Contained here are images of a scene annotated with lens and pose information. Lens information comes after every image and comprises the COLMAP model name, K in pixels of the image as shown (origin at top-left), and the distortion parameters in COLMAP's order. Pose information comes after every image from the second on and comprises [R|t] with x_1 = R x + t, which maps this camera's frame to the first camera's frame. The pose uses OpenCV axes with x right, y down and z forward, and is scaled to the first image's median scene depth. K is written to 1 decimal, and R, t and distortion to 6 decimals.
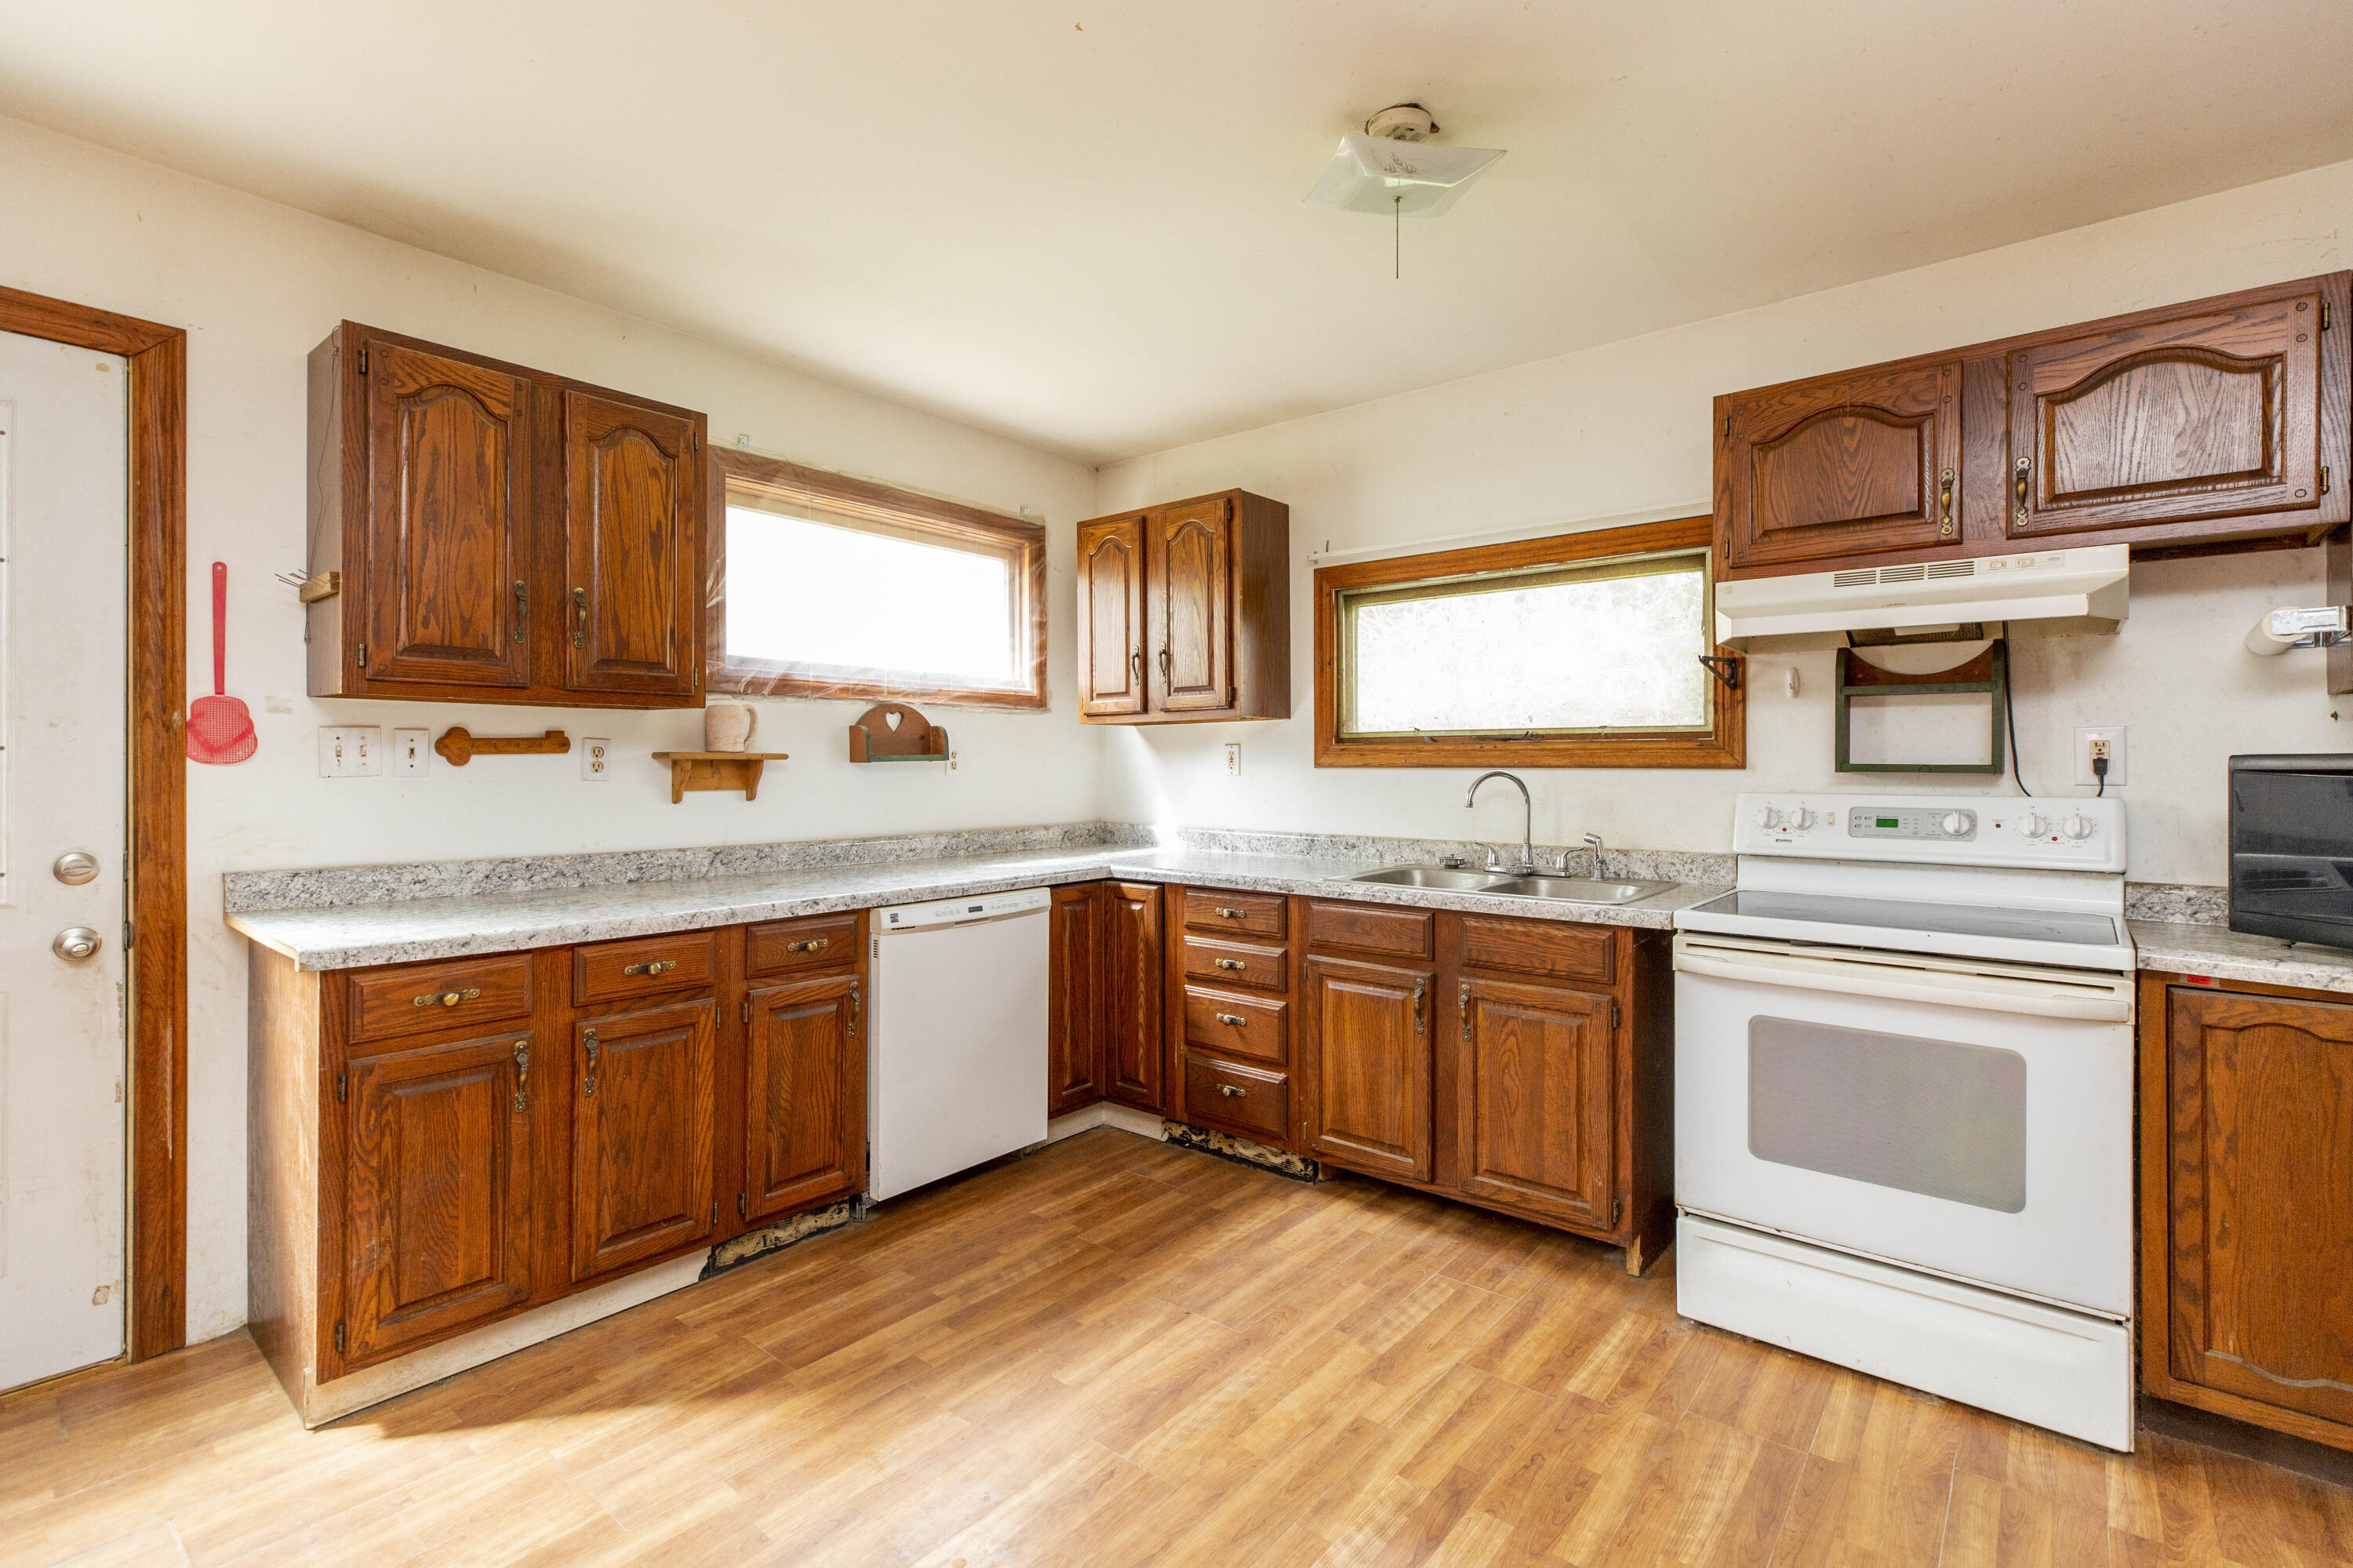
lens RADIAL K [[1086.4, 0, 1165.5], [0, 1086.4, 760.6], [0, 0, 1]] dist [0.003542, -0.000693]
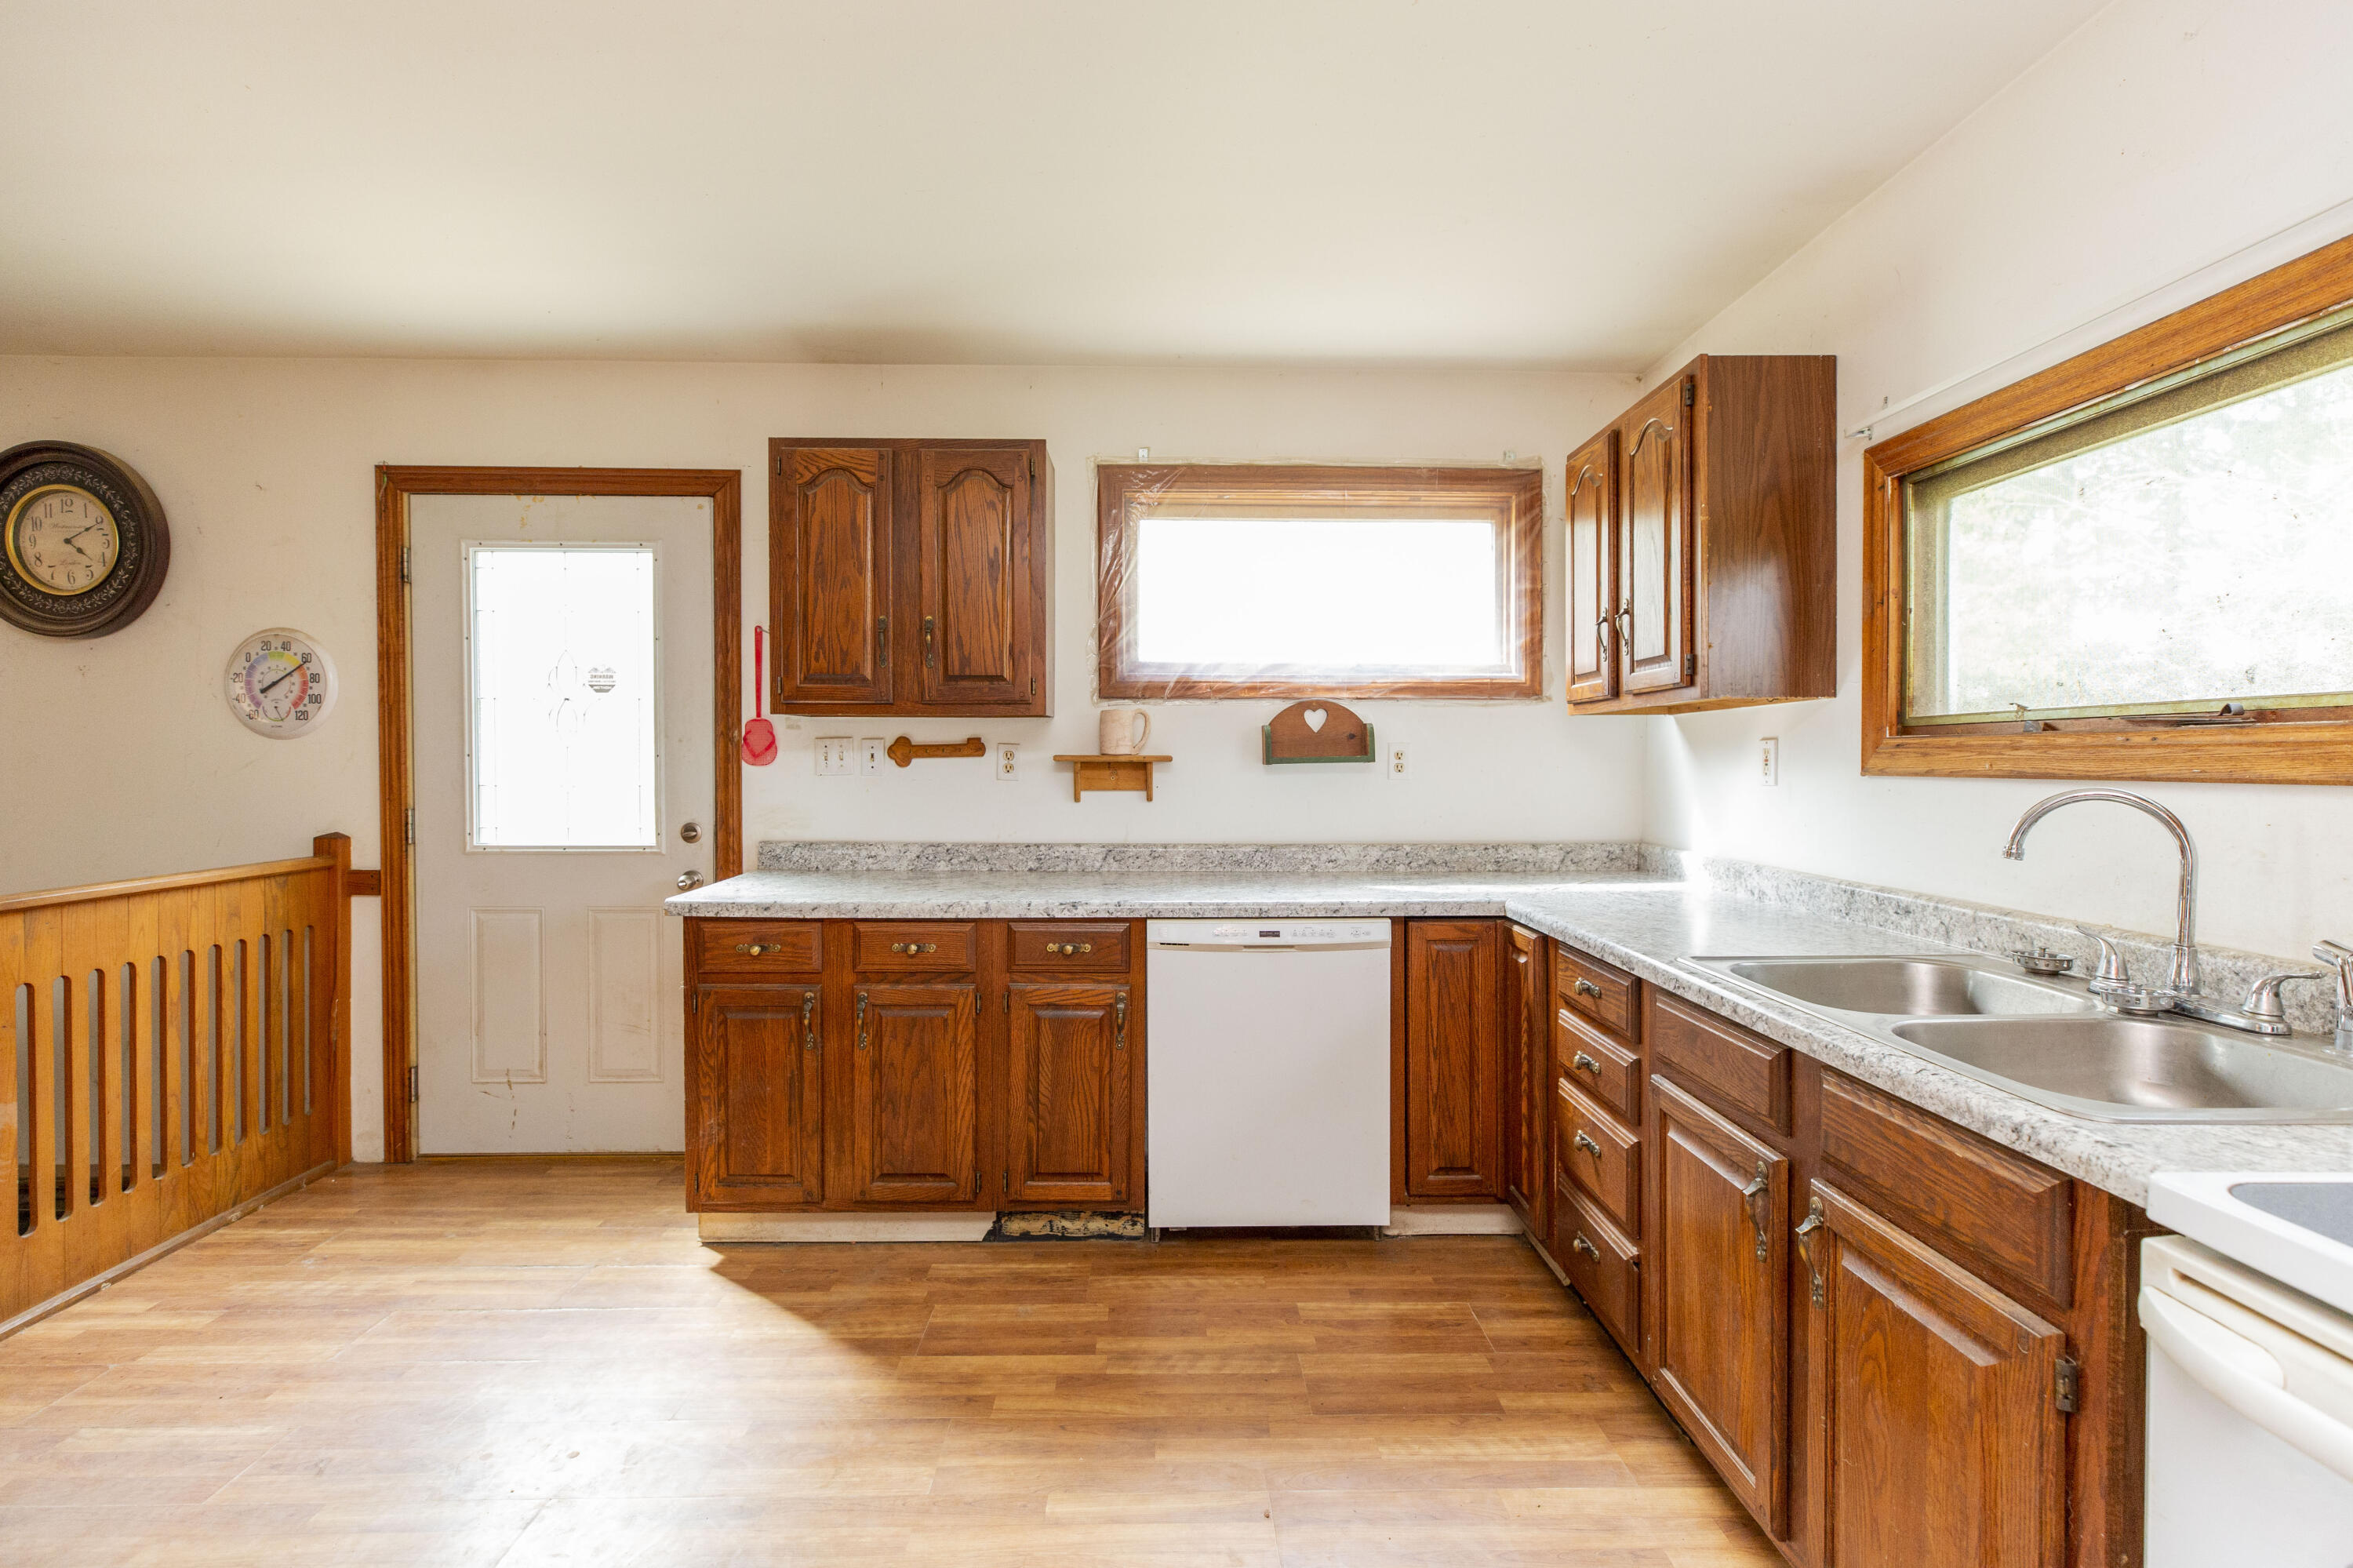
lens RADIAL K [[1086.4, 0, 1149.1], [0, 1086.4, 760.9], [0, 0, 1]] dist [0.003542, -0.000693]
pose [[0.639972, 0.002005, -0.768396, 0.480276], [0.001783, 0.999990, 0.004094, -0.006914], [0.768397, -0.003990, 0.639962, 0.408645]]
